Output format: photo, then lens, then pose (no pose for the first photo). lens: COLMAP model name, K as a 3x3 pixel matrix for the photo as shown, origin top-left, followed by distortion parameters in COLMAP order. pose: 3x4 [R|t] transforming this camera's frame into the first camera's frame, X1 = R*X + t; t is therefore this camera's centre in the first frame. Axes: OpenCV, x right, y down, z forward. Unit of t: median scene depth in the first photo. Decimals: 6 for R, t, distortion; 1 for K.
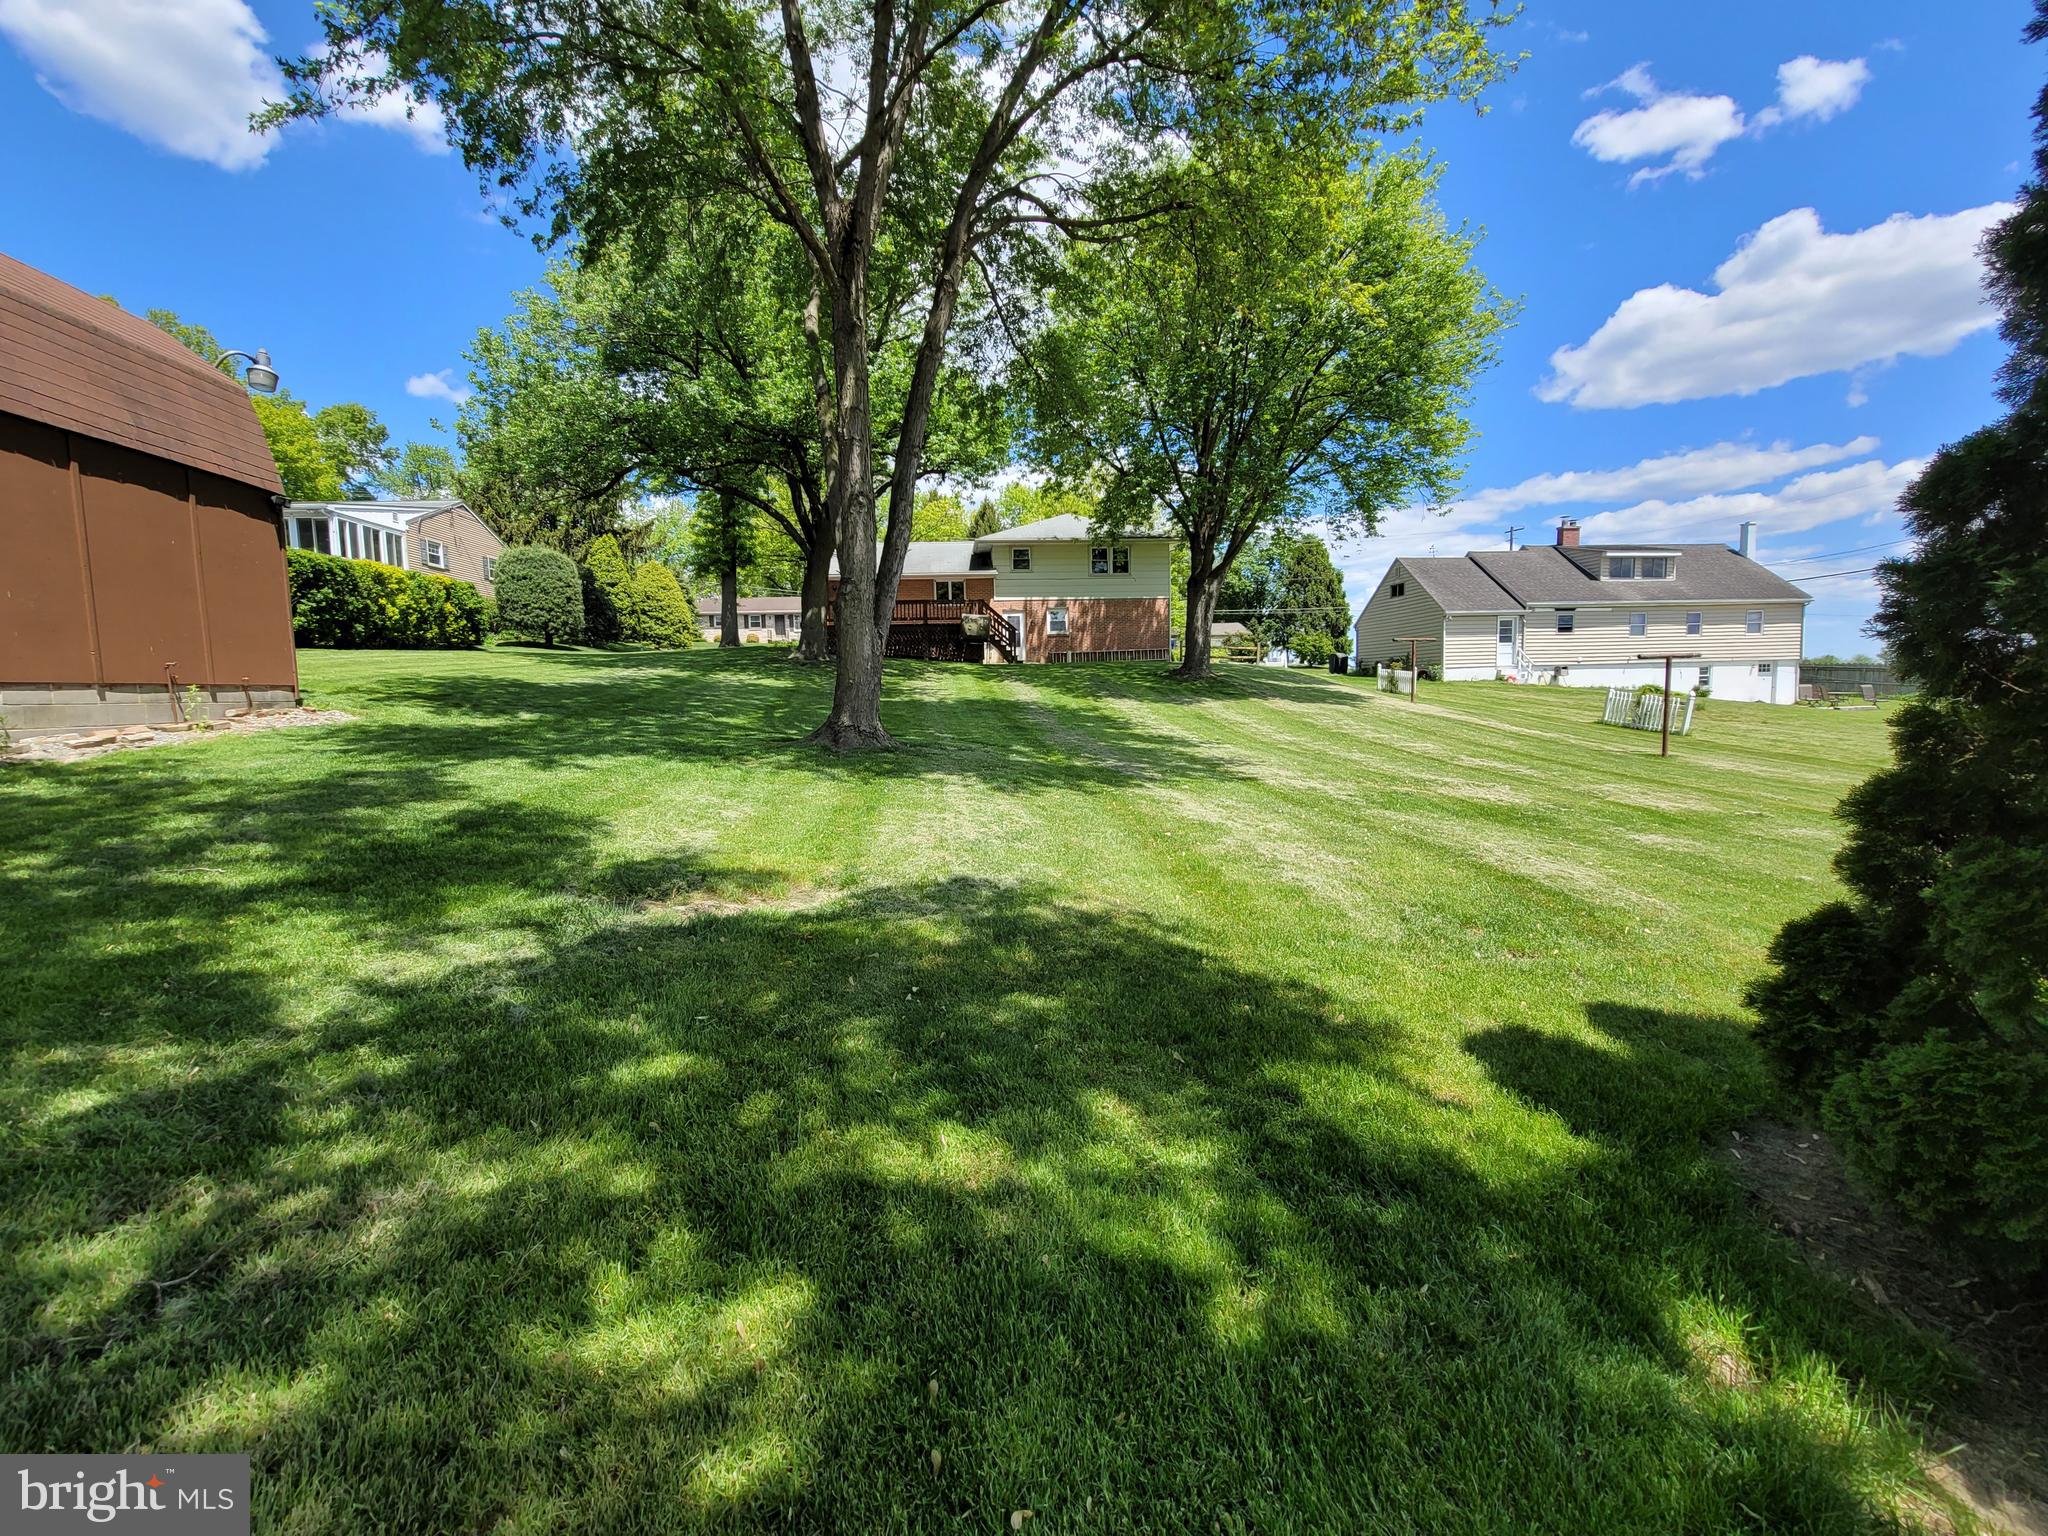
lens RADIAL K [[825.6, 0, 1023.3], [0, 825.6, 778.0], [0, 0, 1]] dist [0.010357, 0.001022]
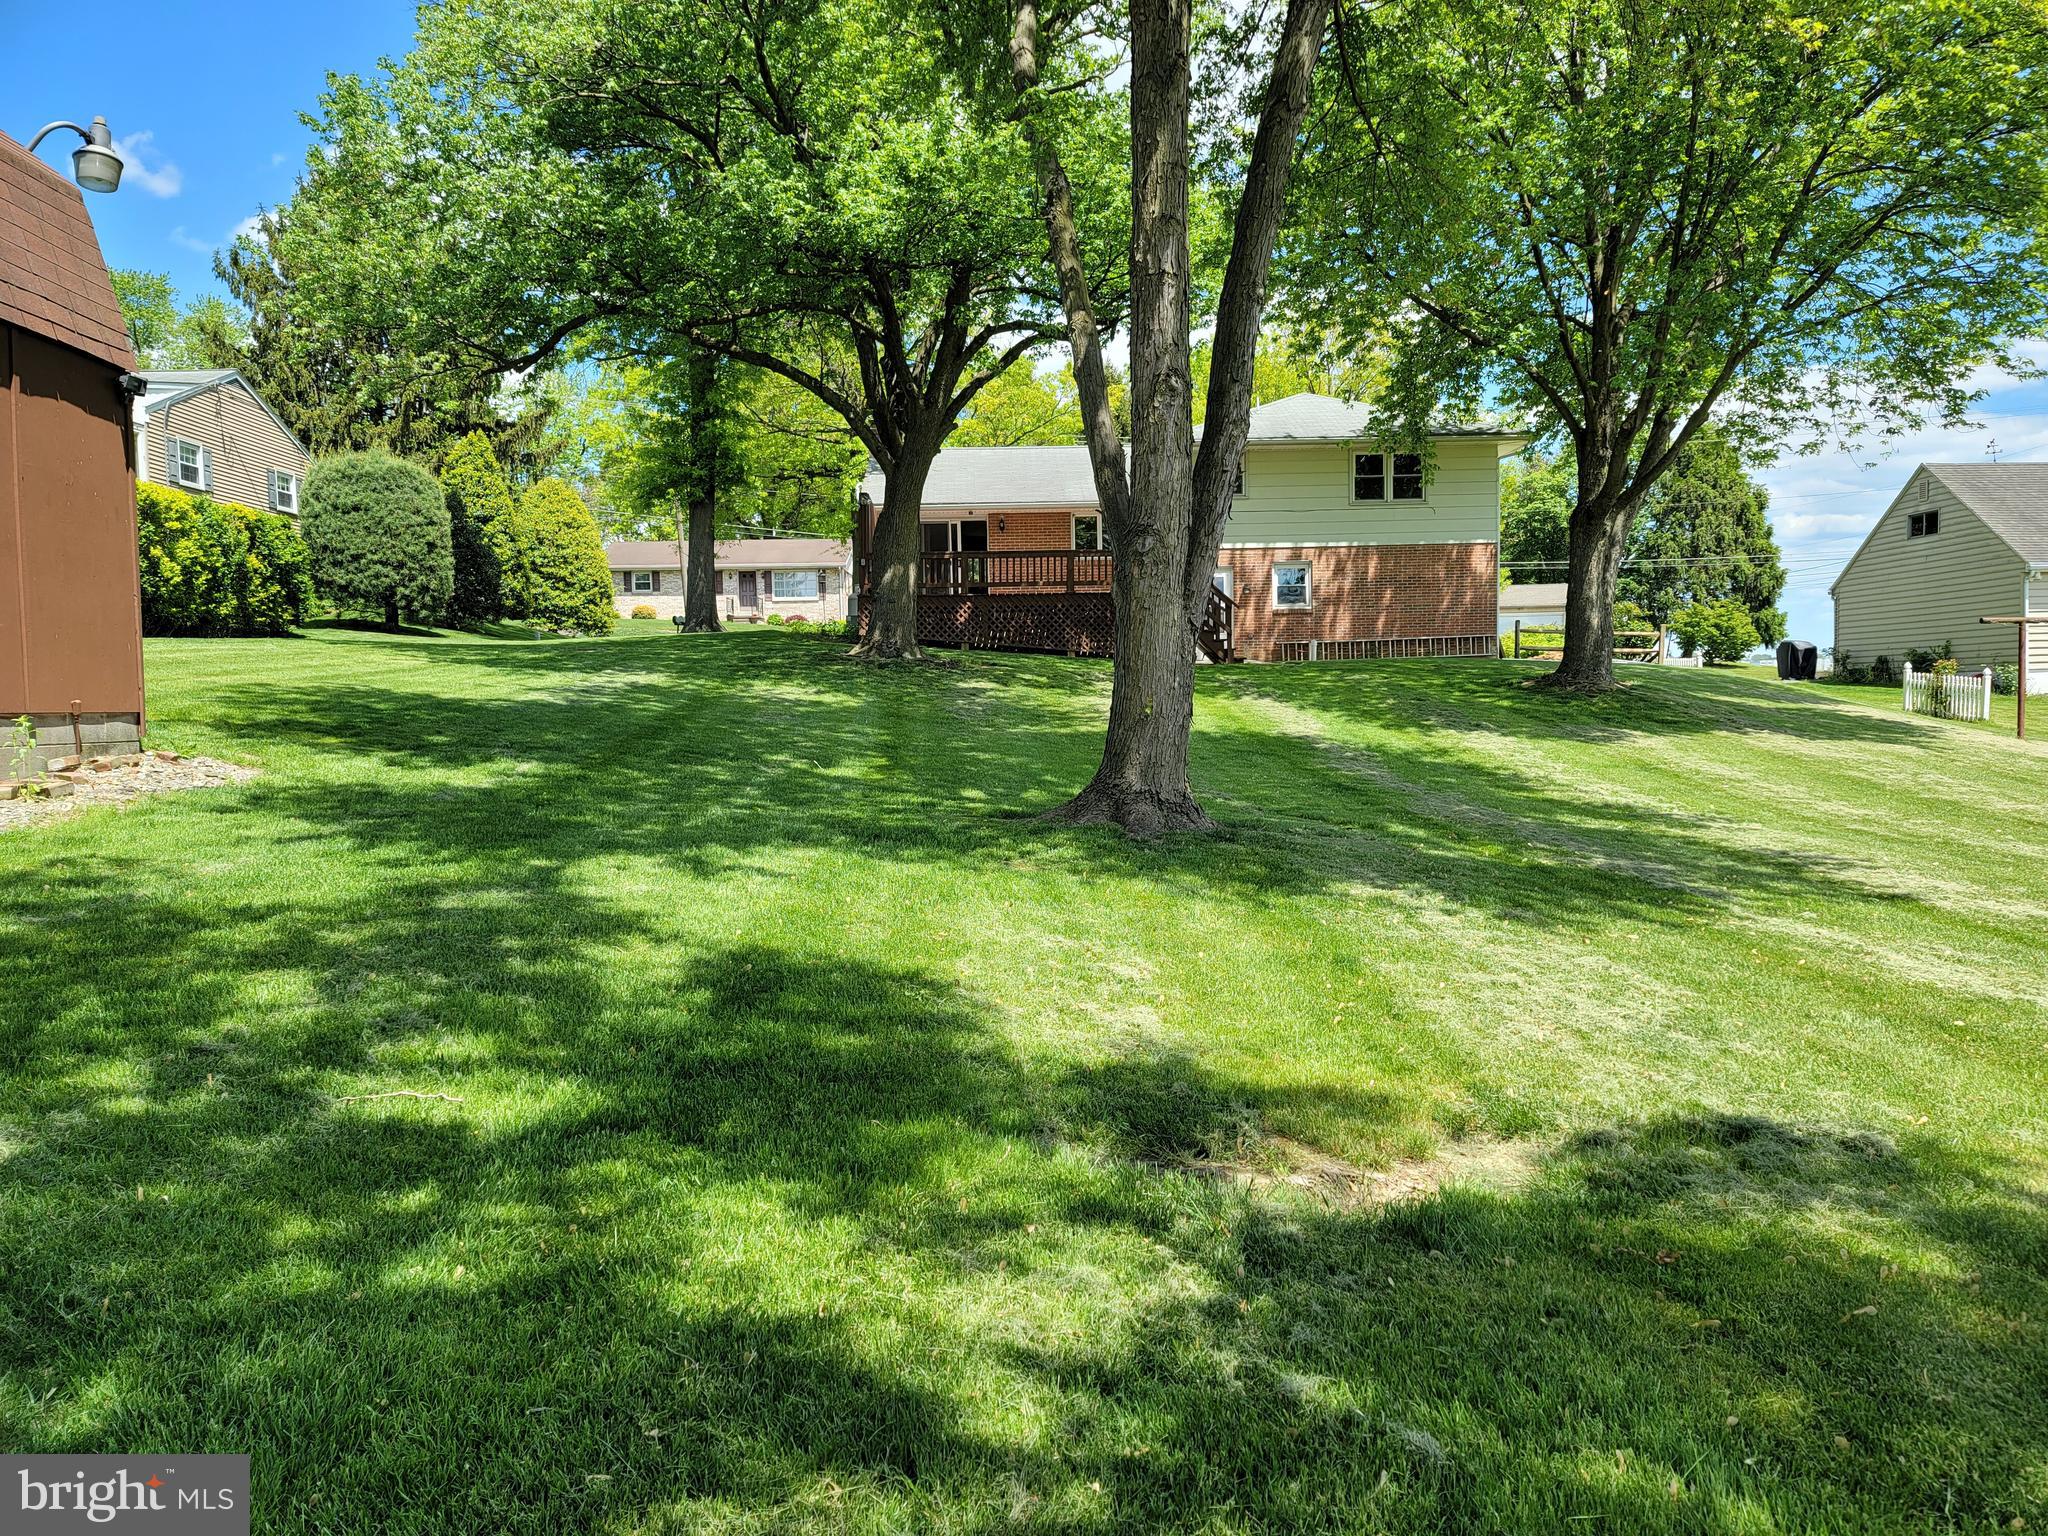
lens RADIAL K [[1481.0, 0, 1022.3], [0, 1481.0, 776.5], [0, 0, 1]] dist [0.067912, -0.008941]
pose [[0.999082, 0.006654, -0.042316, -0.107043], [-0.008919, 0.998525, -0.053564, -0.008447], [0.041898, 0.053893, 0.997667, 0.008559]]
